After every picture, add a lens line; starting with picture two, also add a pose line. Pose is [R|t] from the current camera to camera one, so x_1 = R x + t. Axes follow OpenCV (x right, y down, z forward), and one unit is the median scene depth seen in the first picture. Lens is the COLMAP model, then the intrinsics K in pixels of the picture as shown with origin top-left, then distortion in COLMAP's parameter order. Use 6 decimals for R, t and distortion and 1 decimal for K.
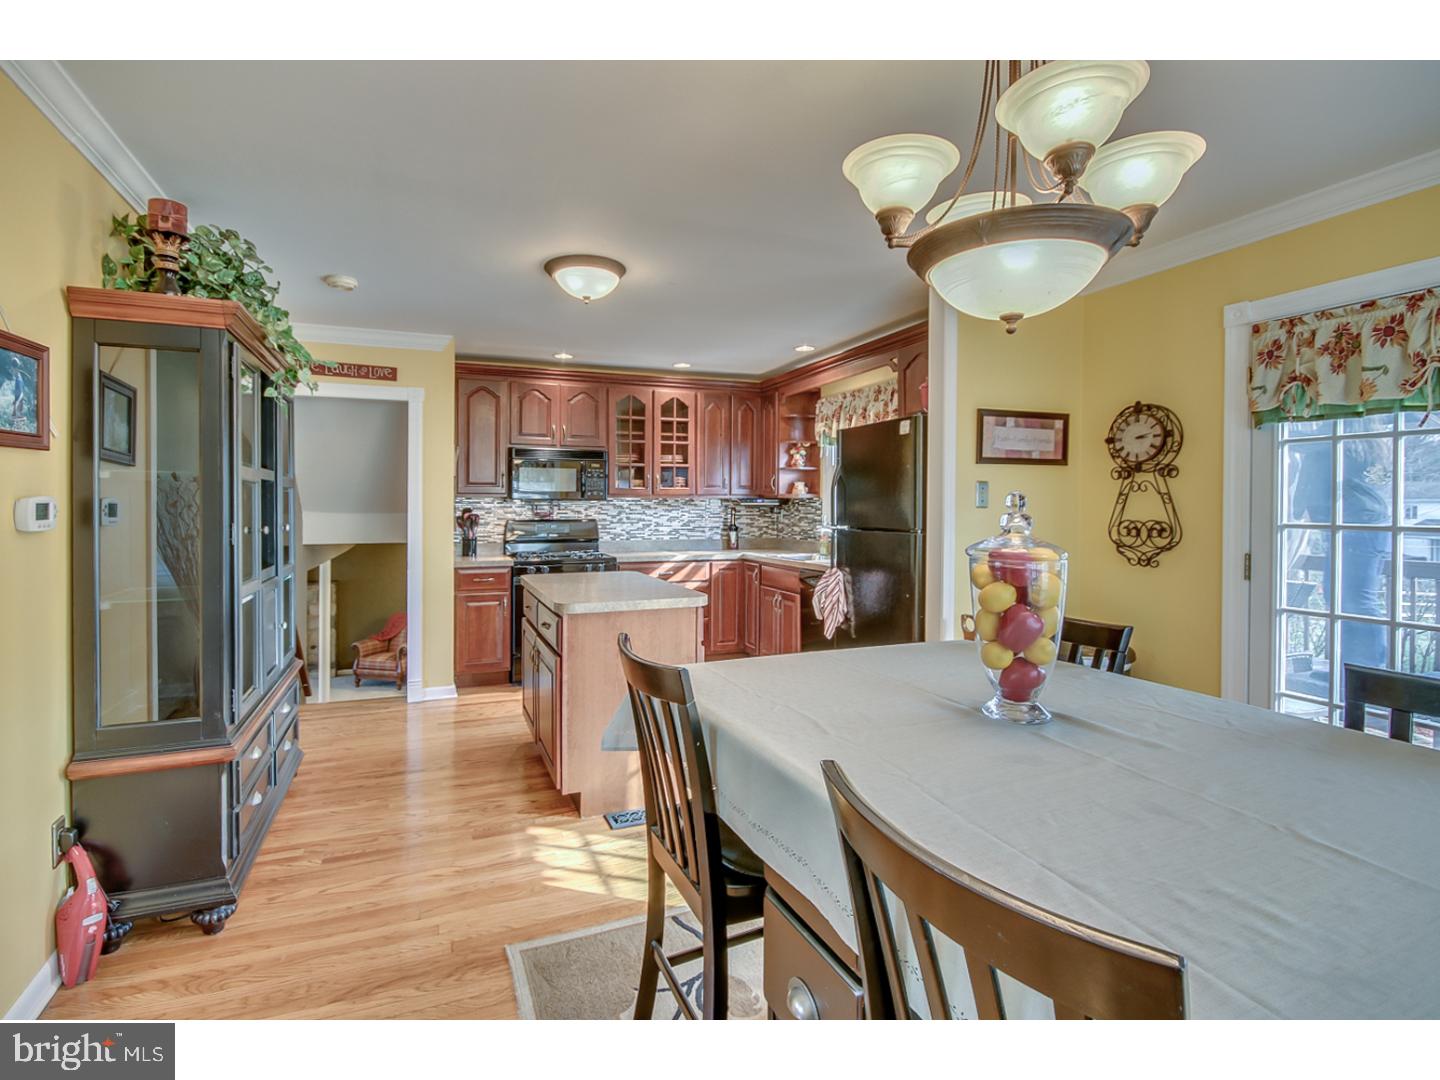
lens RADIAL K [[697.5, 0, 717.8], [0, 697.5, 499.3], [0, 0, 1]] dist [-0.000715, -0.000030]
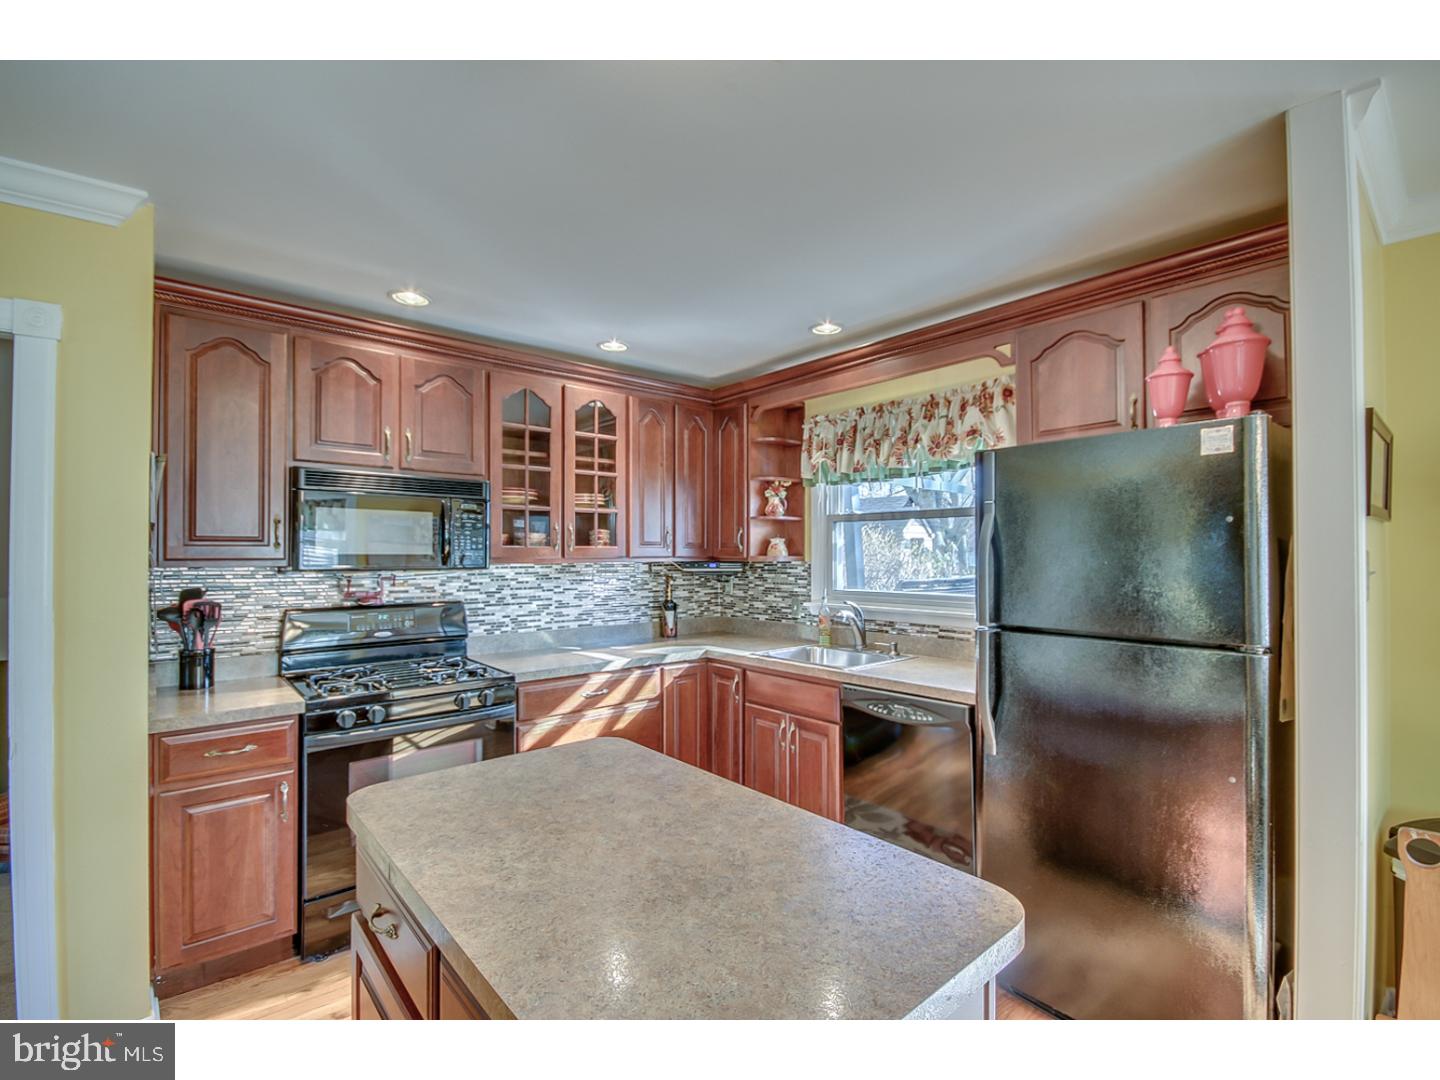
lens RADIAL K [[660.6, 0, 717.9], [0, 660.6, 548.7], [0, 0, 1]] dist [0.003436, 0.000421]
pose [[0.954205, 0.002385, 0.299143, -0.139834], [-0.002464, 0.999997, -0.000114, -0.015431], [-0.299143, -0.000628, 0.954208, 0.426300]]
